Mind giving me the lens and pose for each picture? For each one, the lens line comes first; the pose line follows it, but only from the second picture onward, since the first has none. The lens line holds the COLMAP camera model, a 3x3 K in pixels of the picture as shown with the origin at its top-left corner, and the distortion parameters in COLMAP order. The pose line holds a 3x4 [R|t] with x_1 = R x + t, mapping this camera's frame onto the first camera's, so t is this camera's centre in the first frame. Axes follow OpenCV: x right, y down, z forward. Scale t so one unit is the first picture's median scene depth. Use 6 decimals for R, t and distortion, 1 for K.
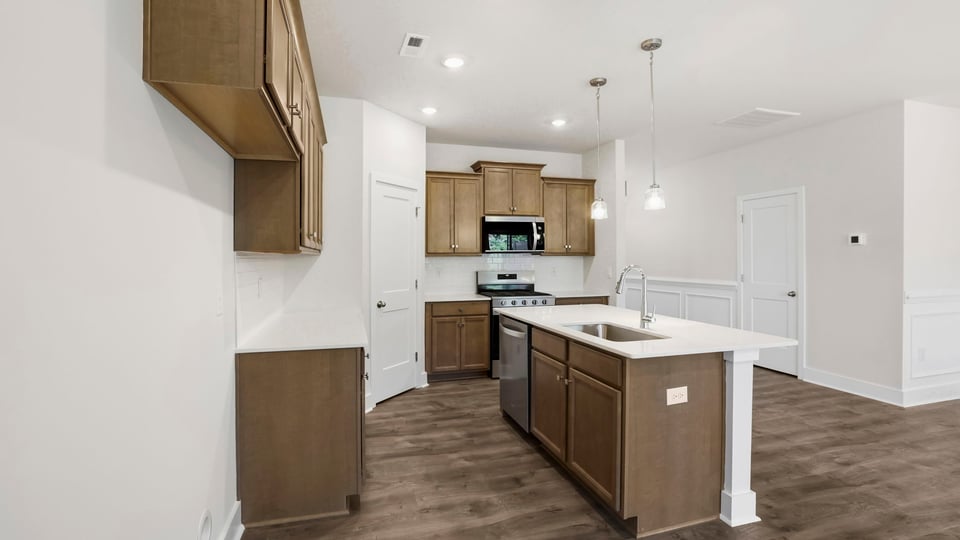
lens RADIAL K [[434.7, 0, 475.5], [0, 434.7, 255.3], [0, 0, 1]] dist [-0.029232, 0.006513]
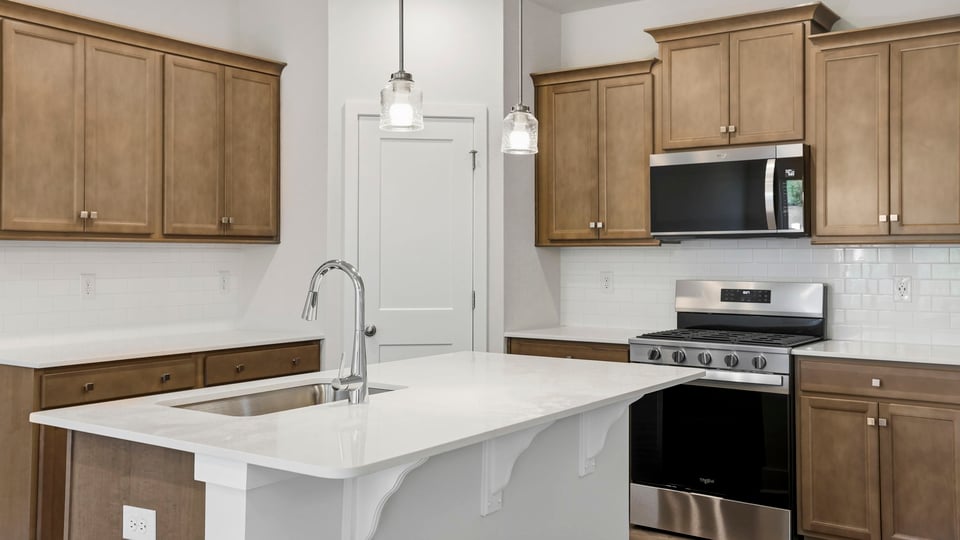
lens RADIAL K [[947.4, 0, 479.6], [0, 947.4, 231.7], [0, 0, 1]] dist [0.082116, 0.000000]
pose [[0.626002, -0.019934, -0.779567, 0.714226], [0.003326, 0.999732, -0.022893, 0.009718], [0.779814, 0.011738, 0.625901, 0.281403]]
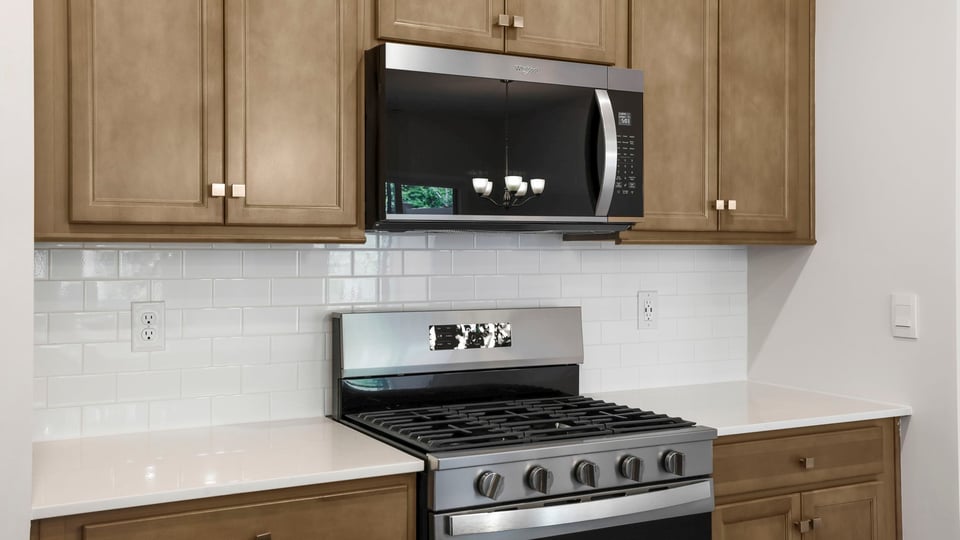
lens RADIAL K [[959.3, 0, 476.5], [0, 959.3, 254.6], [0, 0, 1]] dist [0.048002, 0.000000]
pose [[0.979432, 0.001234, 0.201768, -0.027543], [-0.001997, 0.999992, 0.003578, 0.006241], [-0.201762, -0.003908, 0.979427, 0.597277]]
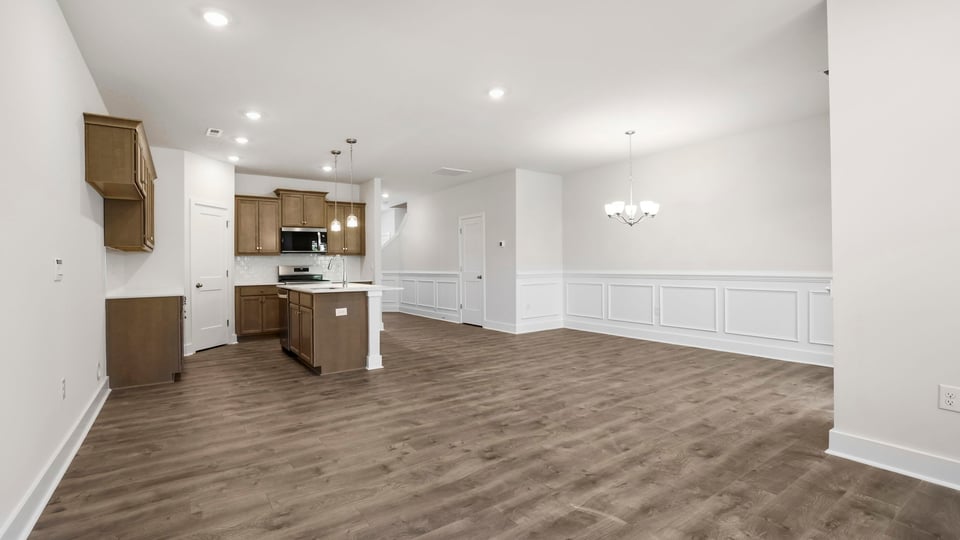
lens RADIAL K [[434.7, 0, 466.1], [0, 434.7, 262.0], [0, 0, 1]] dist [-0.029232, 0.006513]
pose [[0.954339, -0.007613, 0.298629, 0.190298], [0.008625, 0.999961, -0.002073, 0.036317], [-0.298602, 0.004554, 0.954367, -0.601927]]
